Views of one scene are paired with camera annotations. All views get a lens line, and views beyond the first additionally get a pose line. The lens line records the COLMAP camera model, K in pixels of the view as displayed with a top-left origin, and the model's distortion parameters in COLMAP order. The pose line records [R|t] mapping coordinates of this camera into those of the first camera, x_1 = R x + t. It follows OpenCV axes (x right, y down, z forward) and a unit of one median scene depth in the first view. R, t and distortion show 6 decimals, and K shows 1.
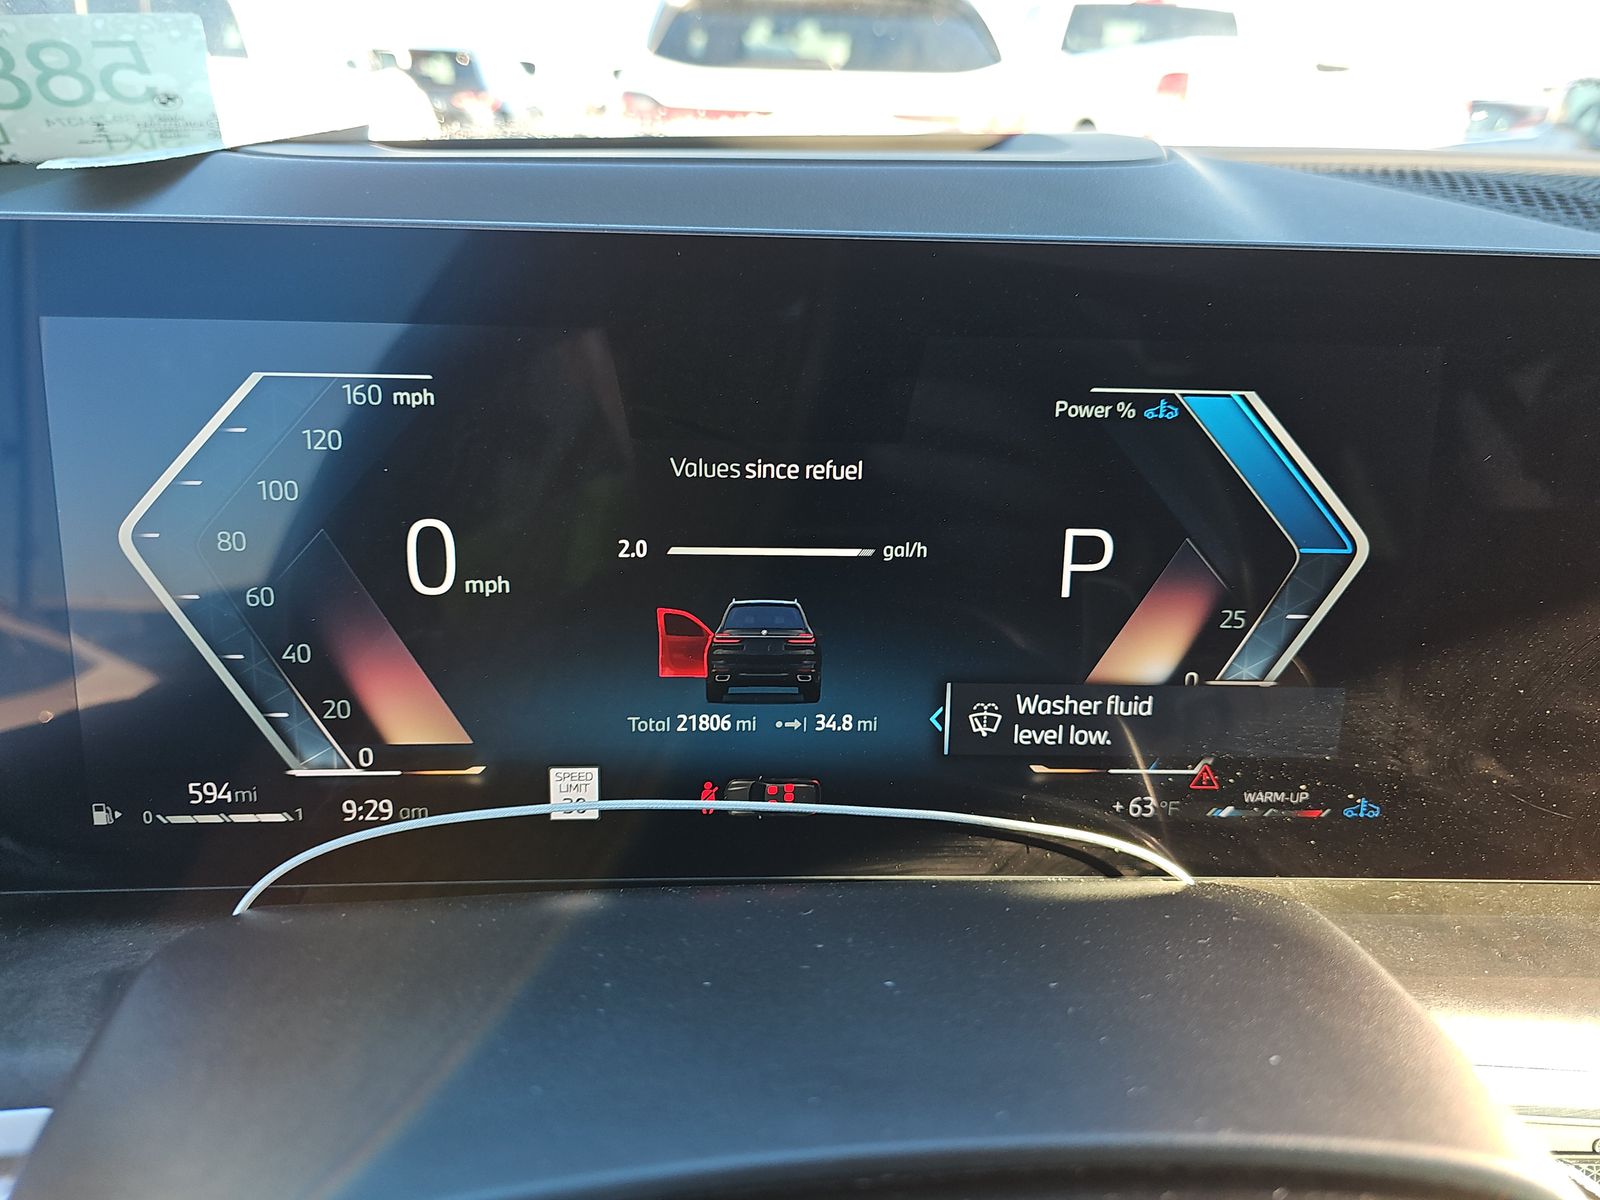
lens RADIAL K [[1083.9, 0, 798.4], [0, 1083.9, 600.5], [0, 0, 1]] dist [0.019290, -0.020415]
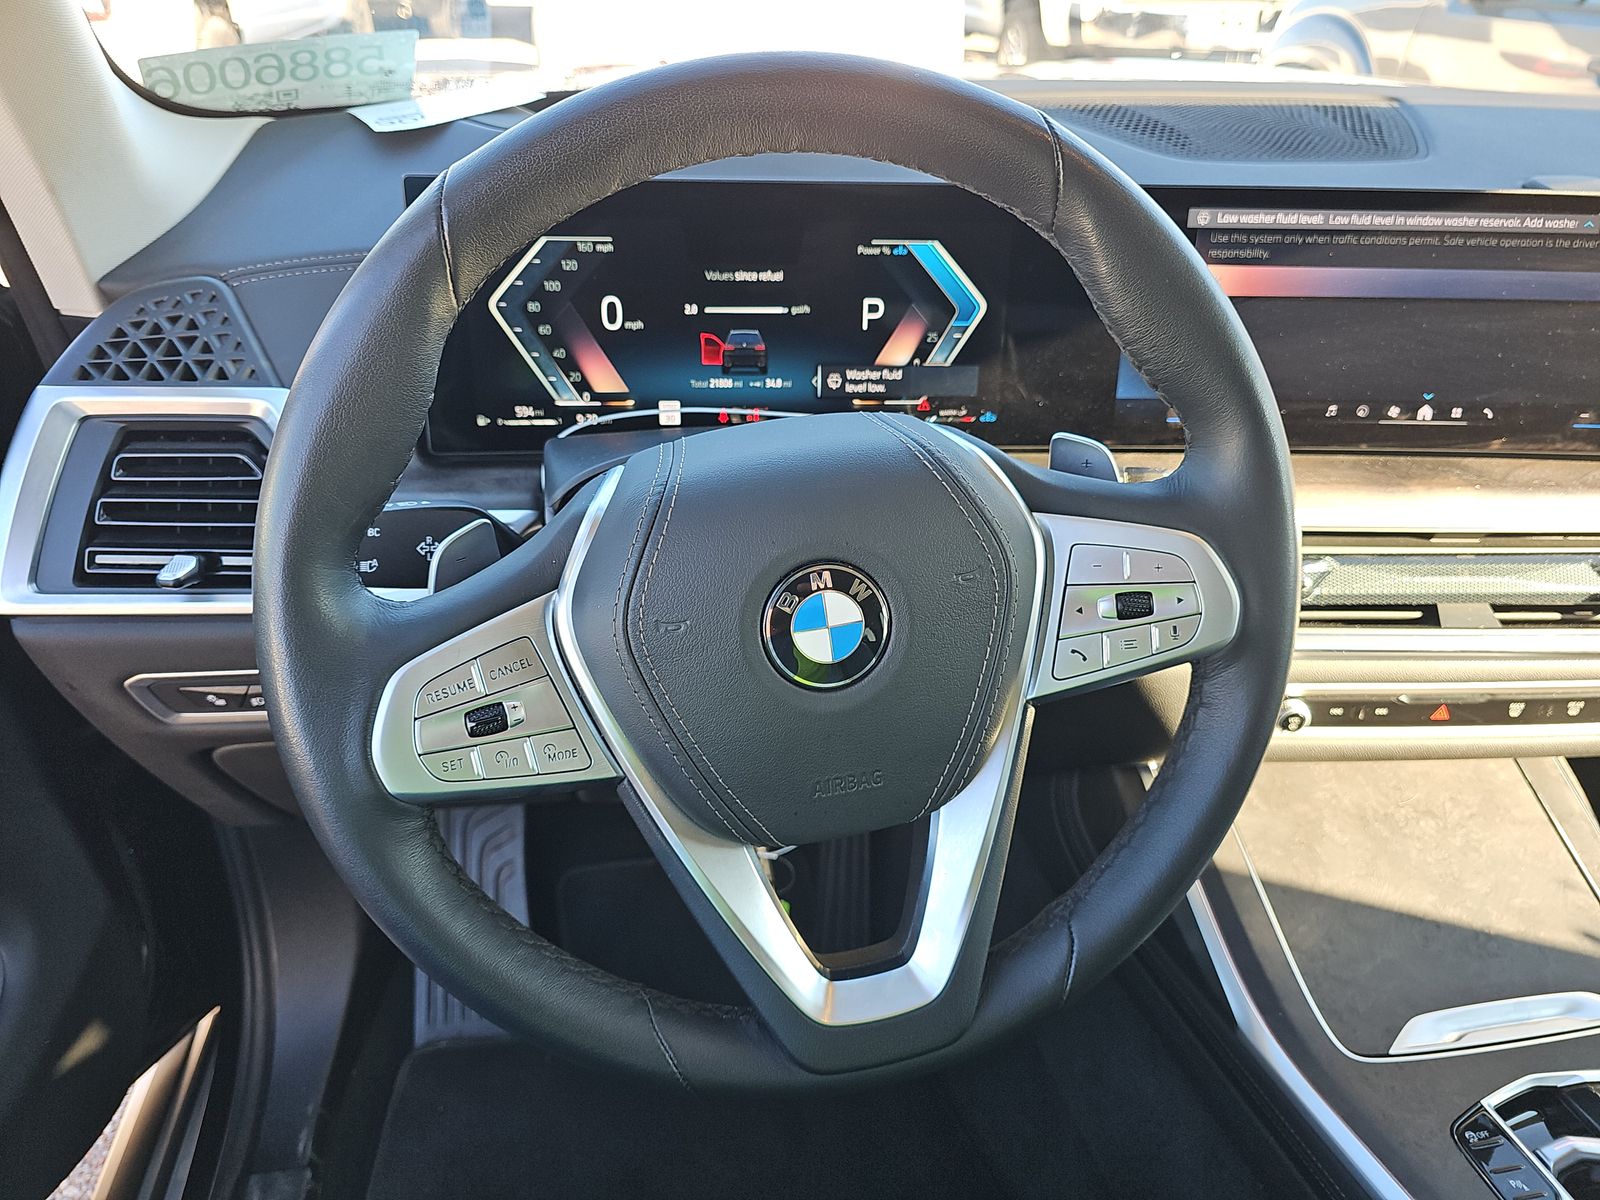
lens RADIAL K [[1083.9, 0, 799.5], [0, 1083.9, 602.6], [0, 0, 1]] dist [0.019290, -0.020415]
pose [[0.998070, -0.026308, 0.056259, -0.060606], [0.018392, 0.990419, 0.136863, 0.274526], [-0.059321, -0.135564, 0.988991, -1.530823]]
